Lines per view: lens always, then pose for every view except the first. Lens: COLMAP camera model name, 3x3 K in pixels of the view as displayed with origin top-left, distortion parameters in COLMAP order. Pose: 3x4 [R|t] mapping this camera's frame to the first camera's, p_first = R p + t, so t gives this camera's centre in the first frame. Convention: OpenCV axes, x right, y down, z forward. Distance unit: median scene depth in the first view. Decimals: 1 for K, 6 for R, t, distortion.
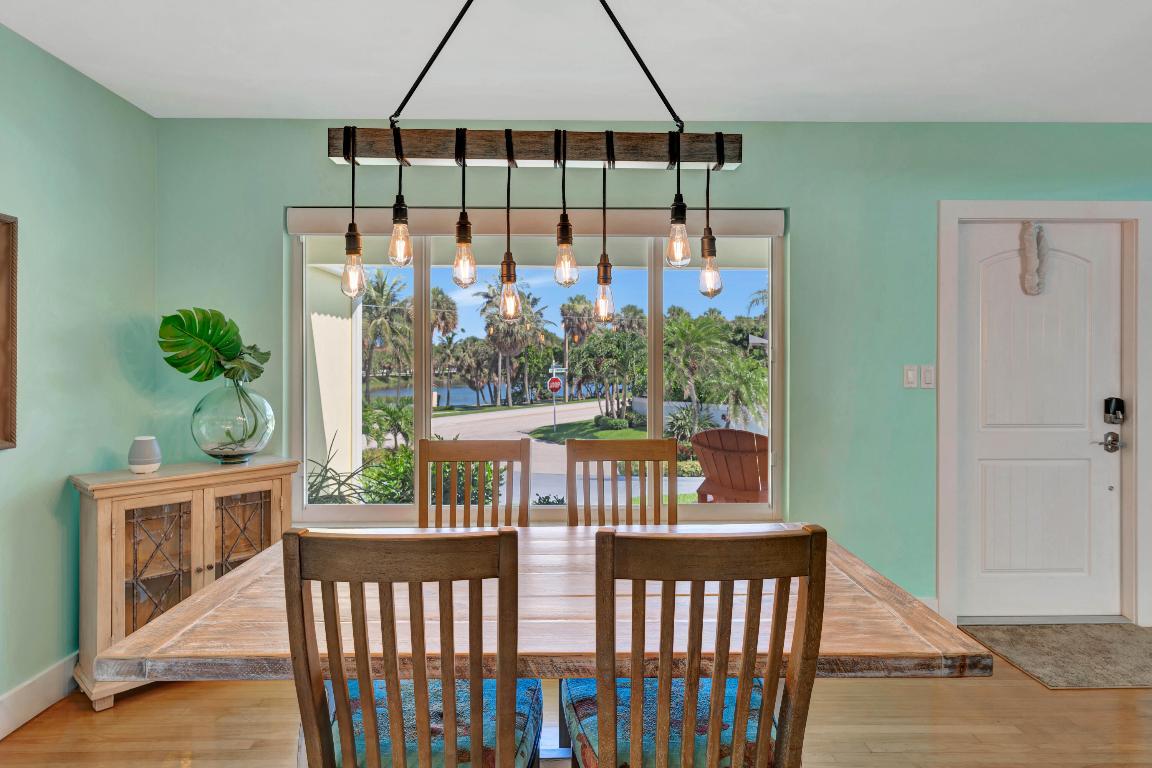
lens RADIAL K [[683.3, 0, 577.7], [0, 683.3, 357.8], [0, 0, 1]] dist [-0.002693, -0.001264]
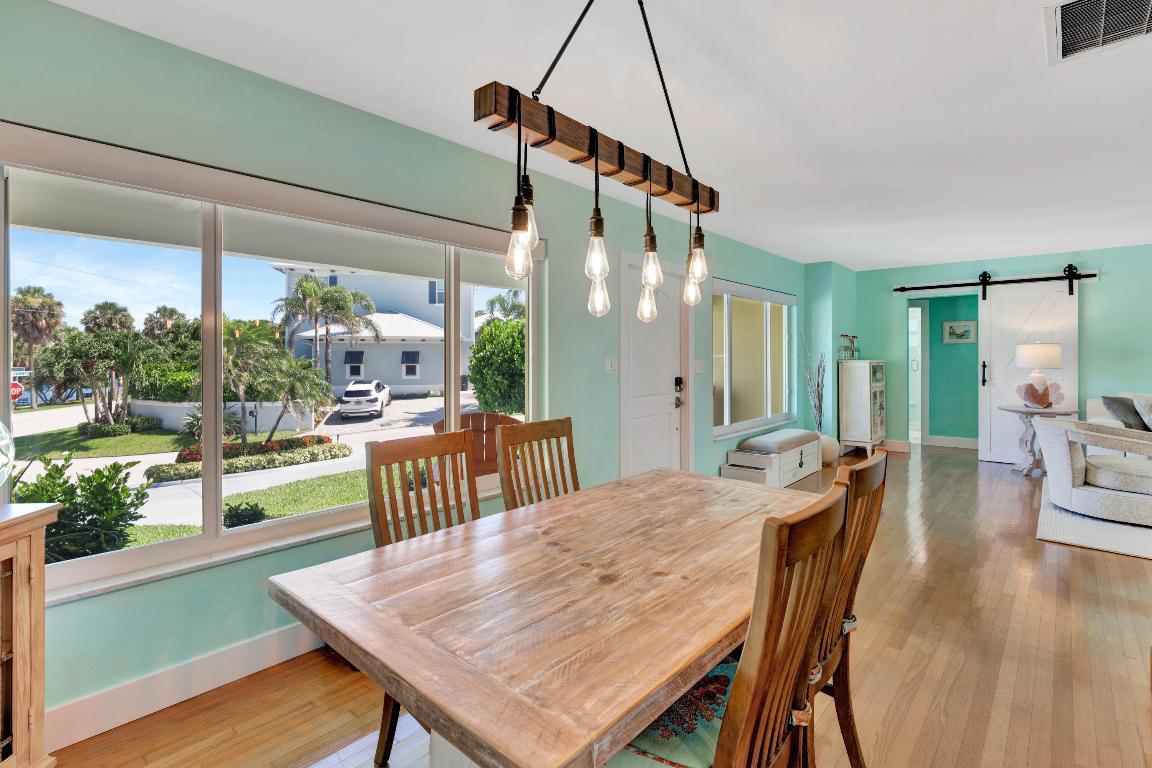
lens RADIAL K [[548.2, 0, 577.7], [0, 548.2, 352.9], [0, 0, 1]] dist [-0.001945, -0.000344]
pose [[0.680081, 0.003843, 0.733127, -0.102052], [0.003880, 0.999953, -0.008840, 0.002121], [-0.733127, 0.008856, 0.680034, 0.057123]]
